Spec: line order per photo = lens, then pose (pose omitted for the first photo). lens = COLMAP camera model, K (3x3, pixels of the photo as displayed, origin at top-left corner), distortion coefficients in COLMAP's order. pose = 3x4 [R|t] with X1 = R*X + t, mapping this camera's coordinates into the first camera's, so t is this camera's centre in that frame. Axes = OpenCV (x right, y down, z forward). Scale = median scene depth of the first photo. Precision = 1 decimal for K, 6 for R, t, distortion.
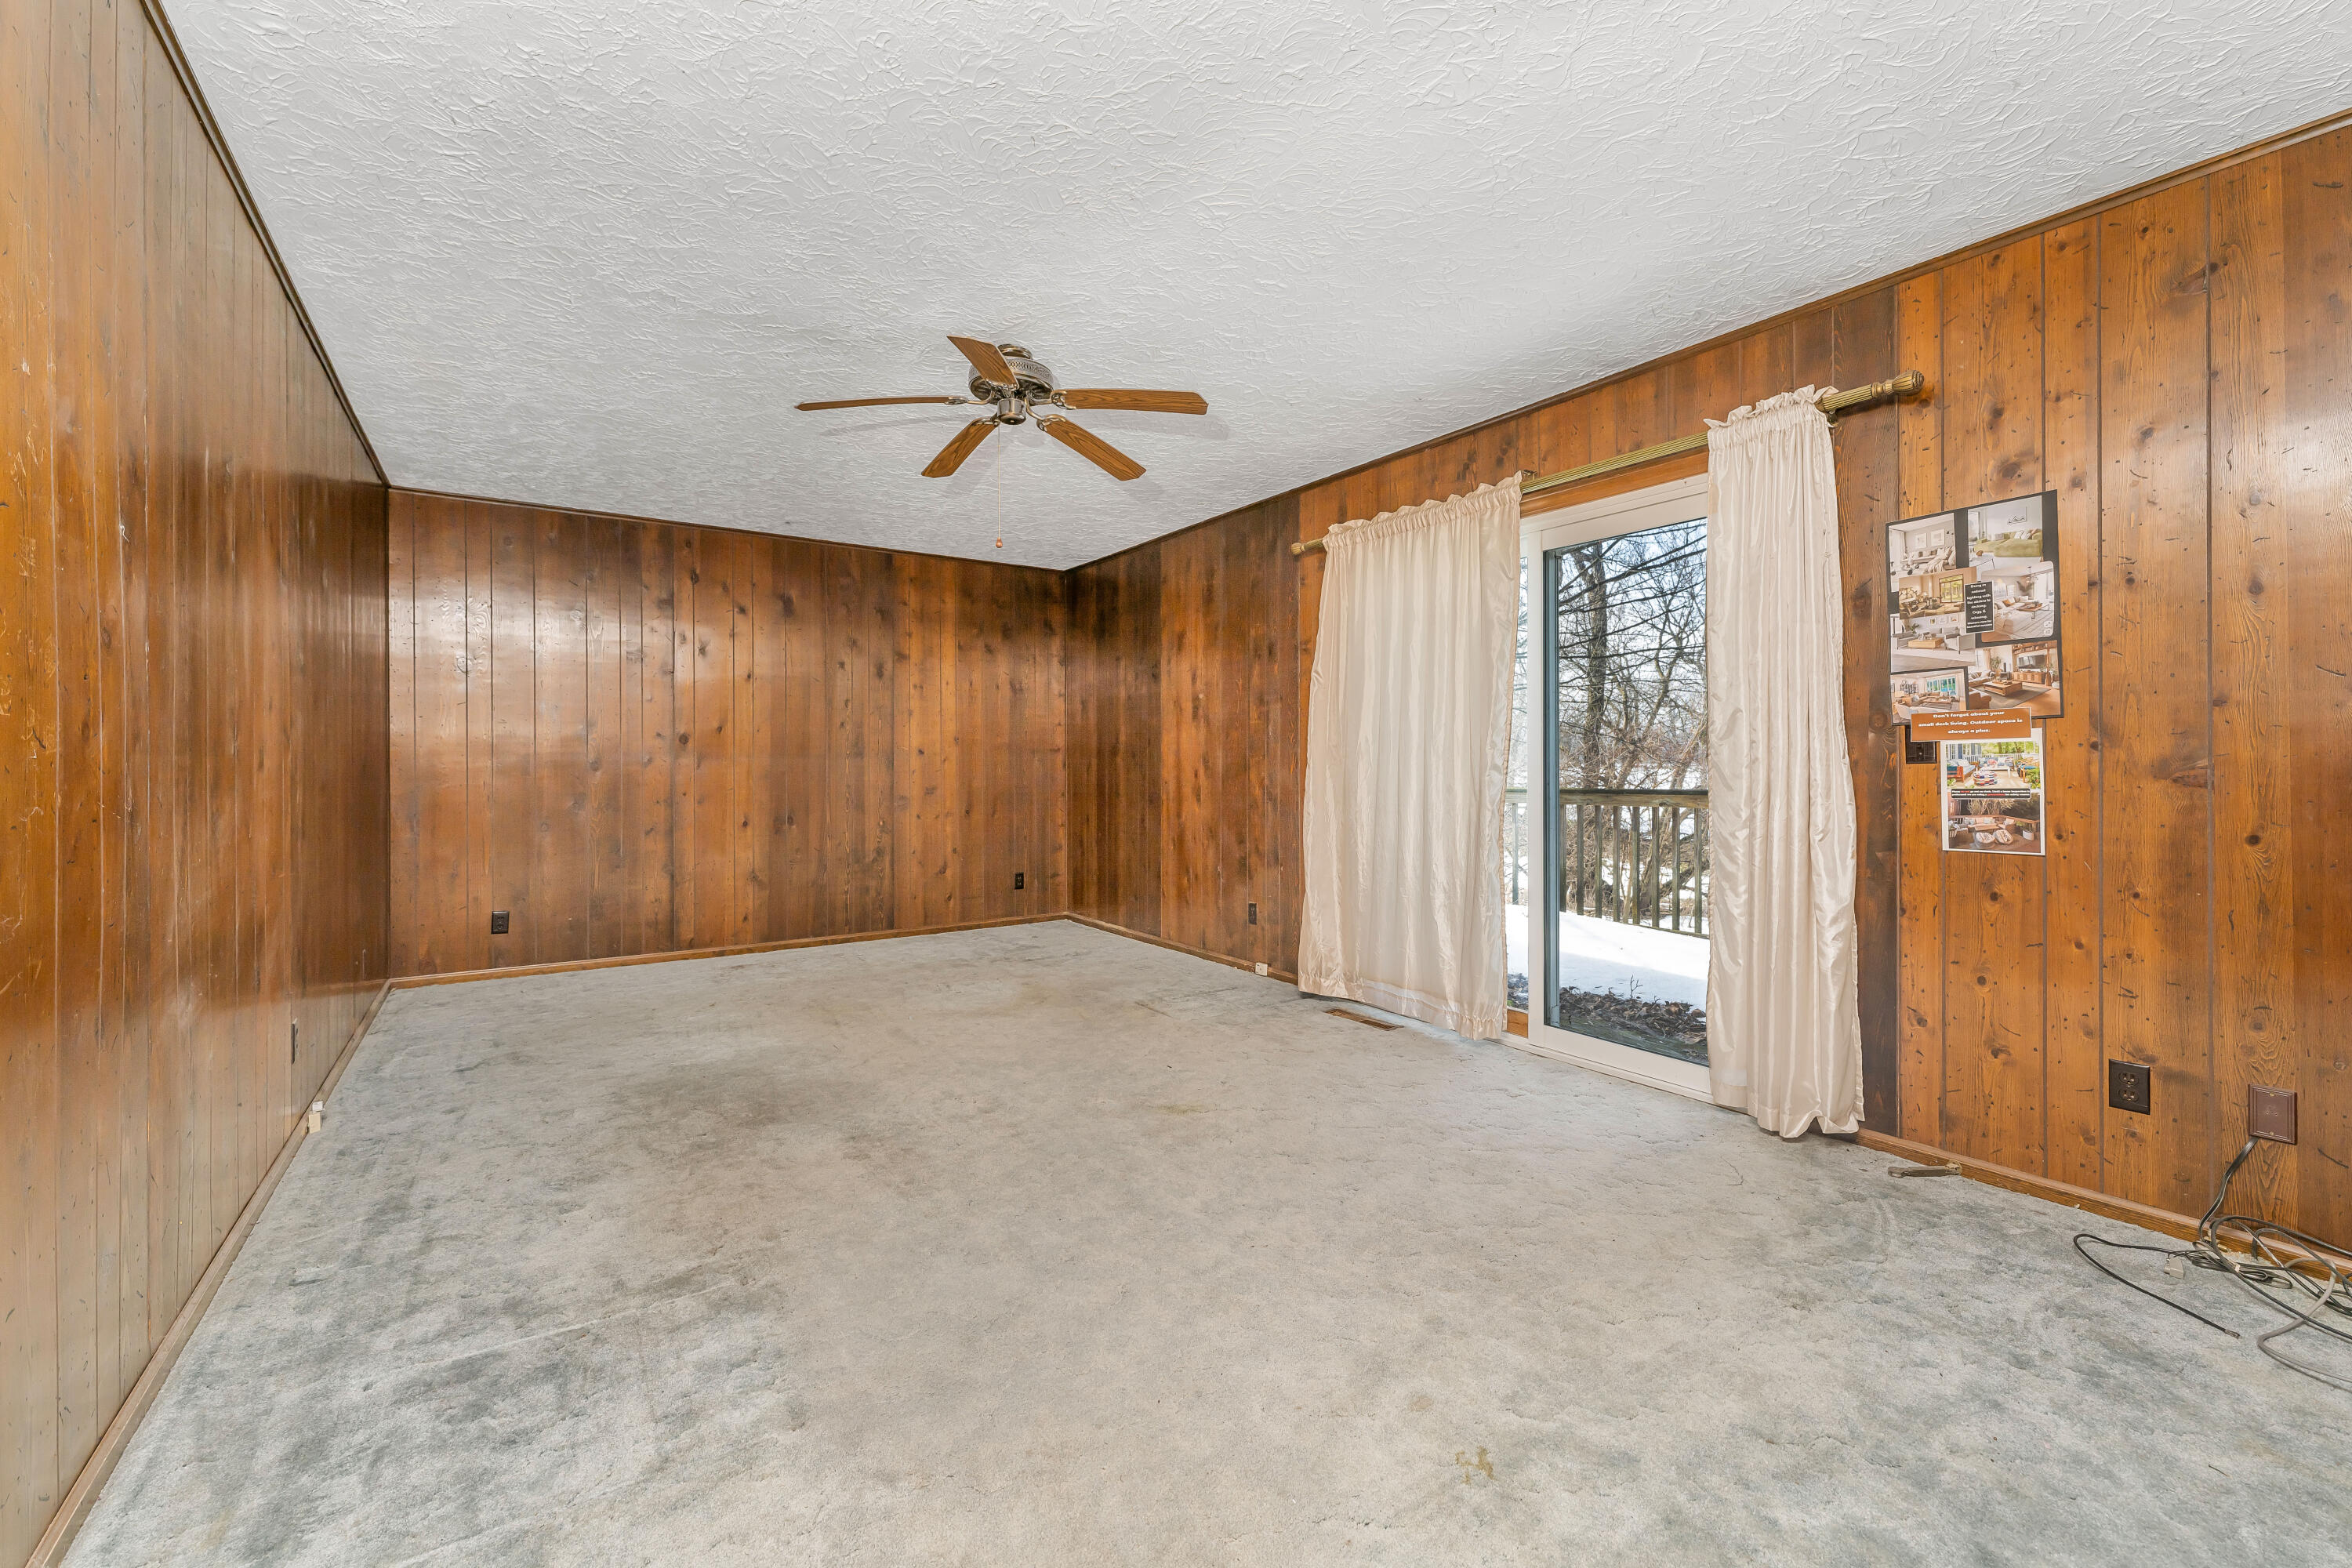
lens RADIAL K [[933.2, 0, 1166.5], [0, 933.2, 764.3], [0, 0, 1]] dist [0.002740, 0.000242]
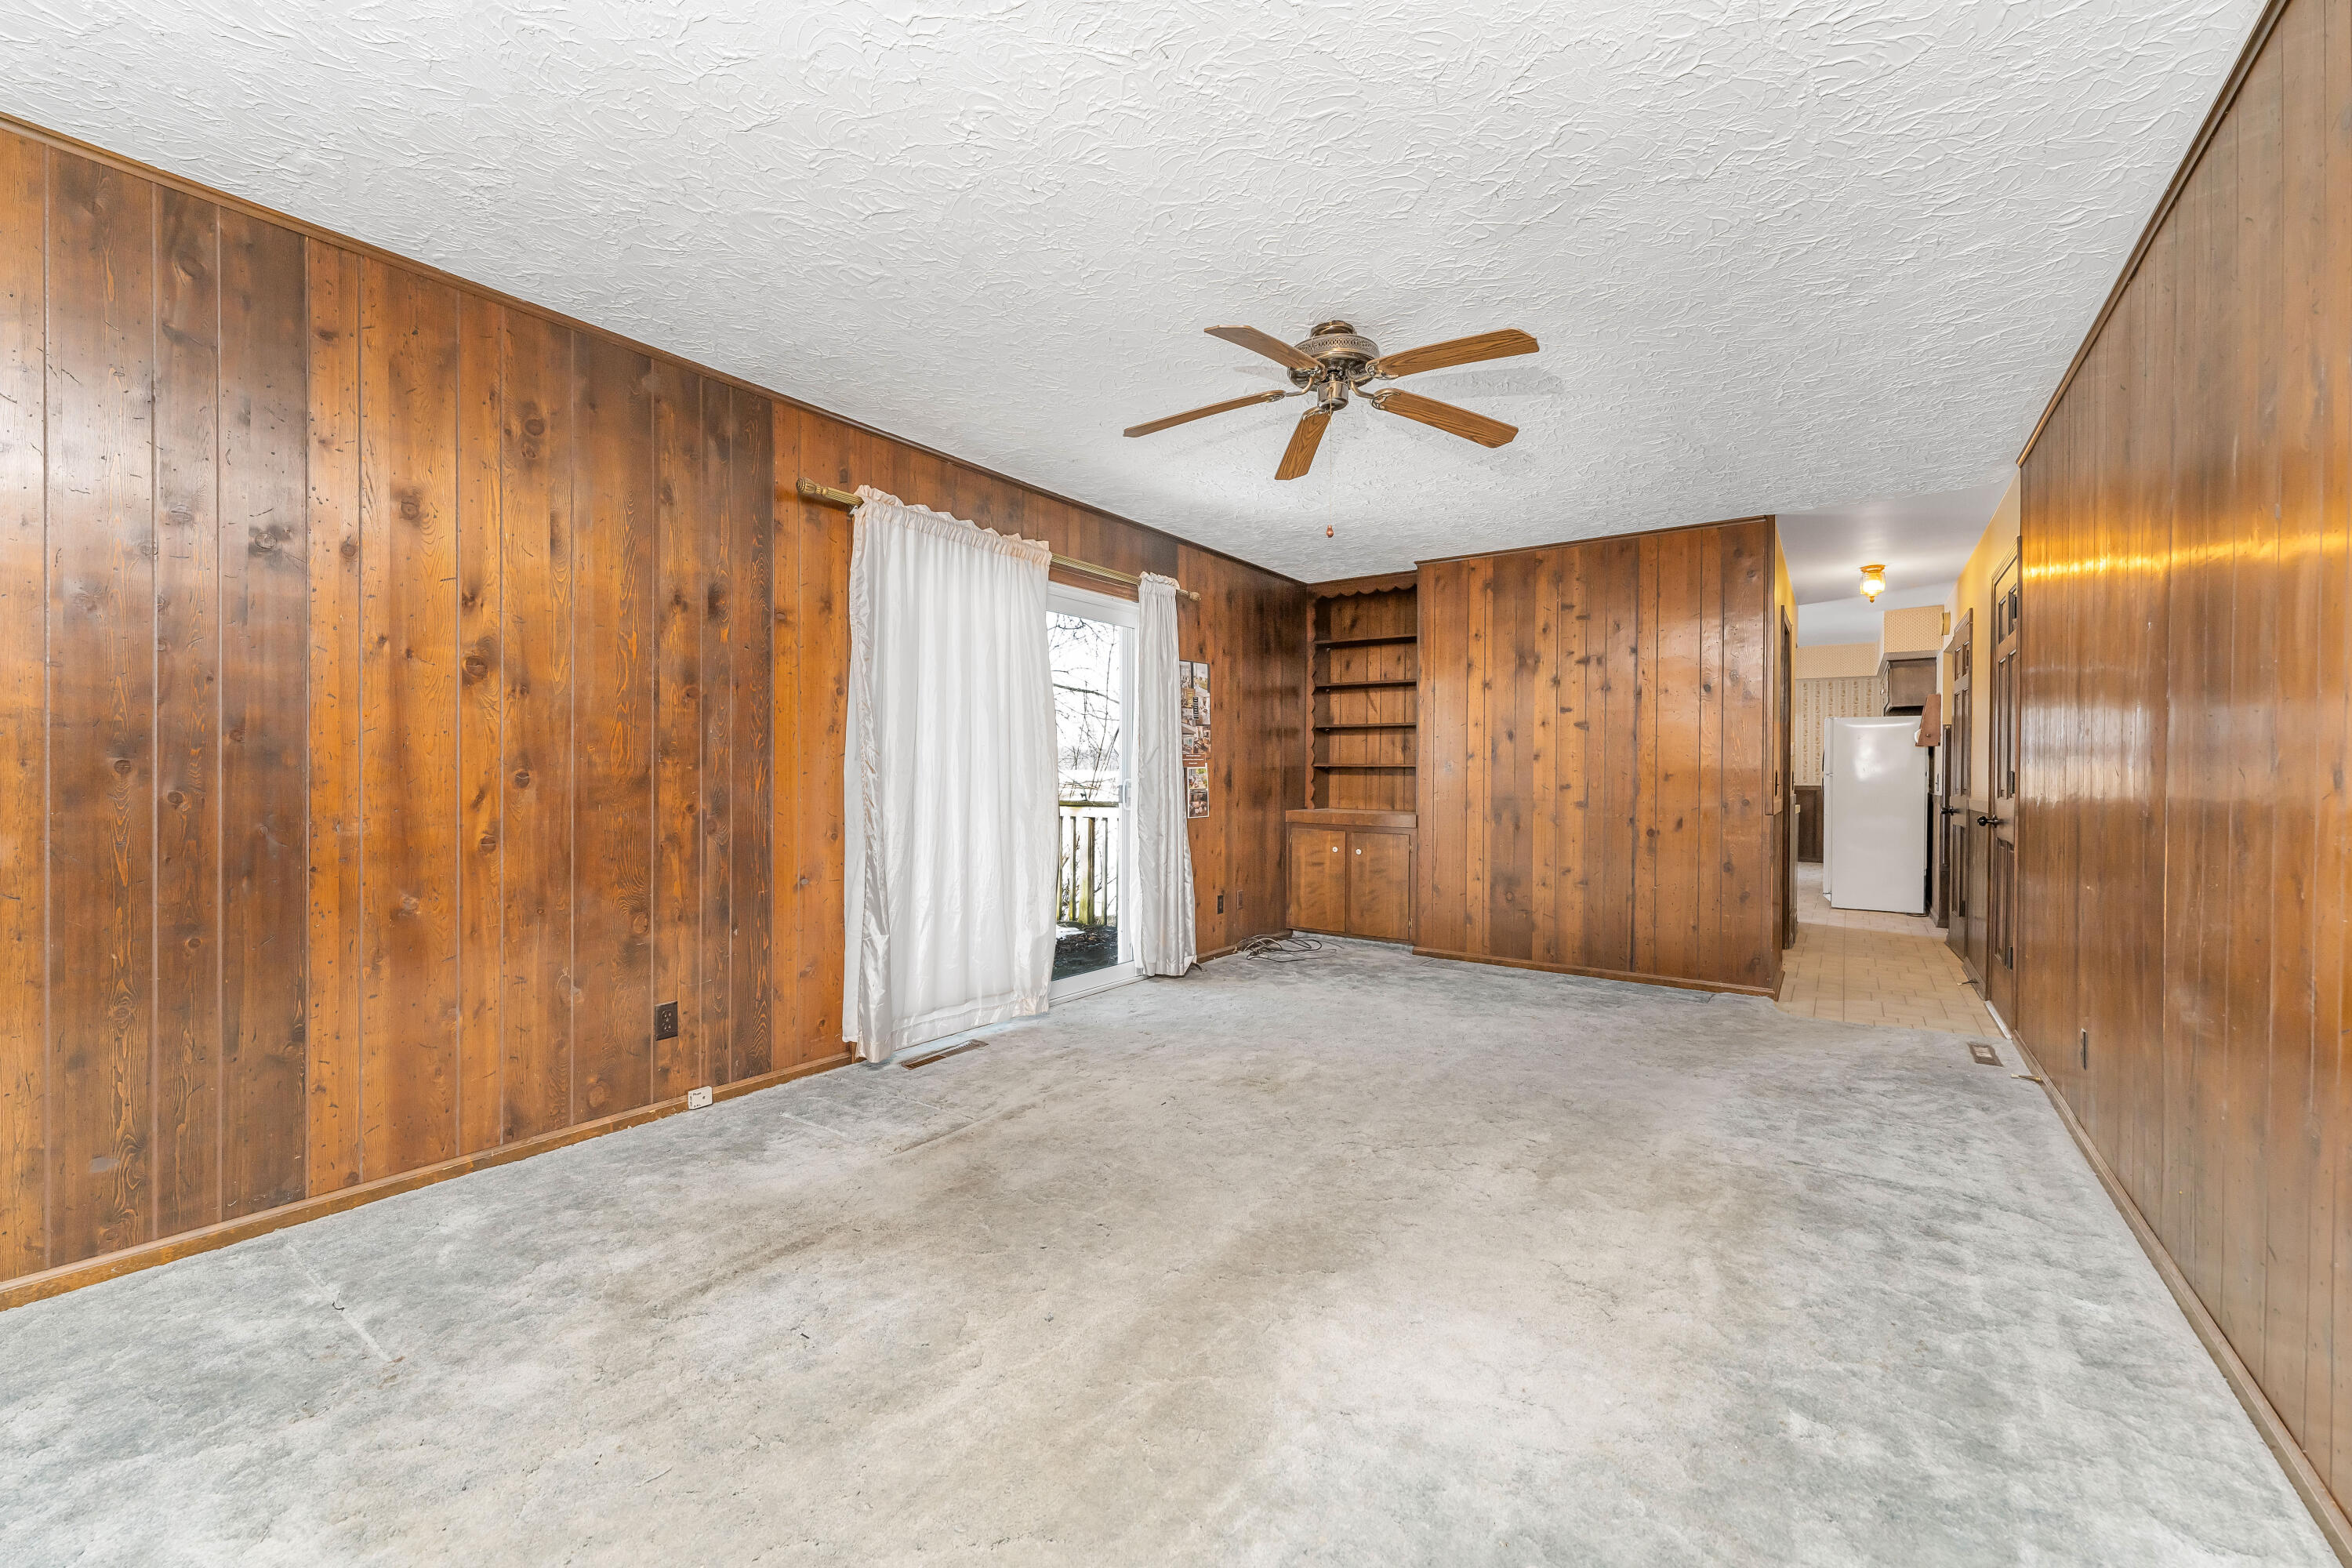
lens RADIAL K [[933.2, 0, 1166.0], [0, 933.2, 786.2], [0, 0, 1]] dist [0.002740, 0.000242]
pose [[-0.330177, -0.013624, 0.943821, -1.180094], [-0.004832, 0.999907, 0.012743, -0.009164], [-0.943907, -0.000353, -0.330212, 1.766641]]
